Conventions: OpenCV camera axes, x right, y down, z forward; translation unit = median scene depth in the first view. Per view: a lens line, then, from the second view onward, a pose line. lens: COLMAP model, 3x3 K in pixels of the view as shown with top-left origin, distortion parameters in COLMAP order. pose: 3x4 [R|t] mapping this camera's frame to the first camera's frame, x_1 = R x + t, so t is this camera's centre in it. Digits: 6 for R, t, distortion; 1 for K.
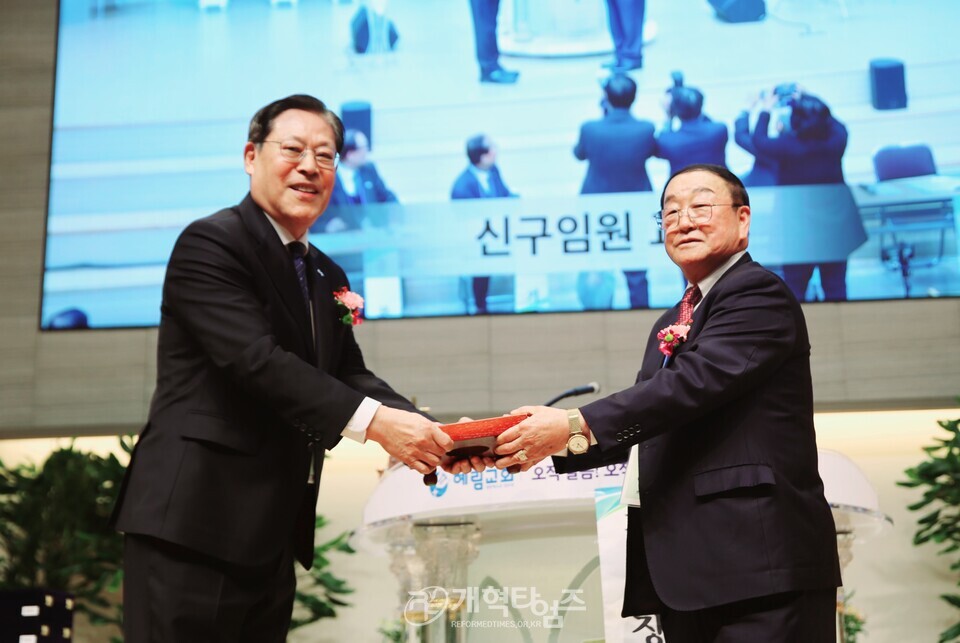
lens RADIAL K [[1552.2, 0, 480.0], [0, 1552.2, 321.5], [0, 0, 1]] dist [0.092787, -0.075461]
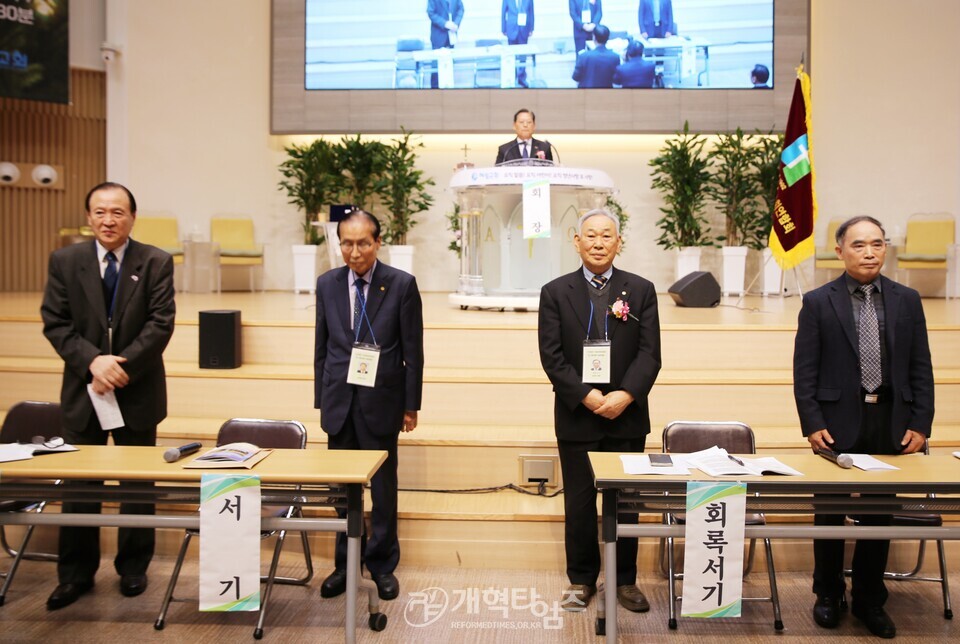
lens RADIAL K [[888.2, 0, 494.7], [0, 888.2, 320.8], [0, 0, 1]] dist [-0.087765, 0.002313]
pose [[0.999443, 0.024838, 0.022292, -0.009929], [-0.030672, 0.946863, 0.320172, -0.110100], [-0.013155, -0.320677, 0.947097, -0.452483]]
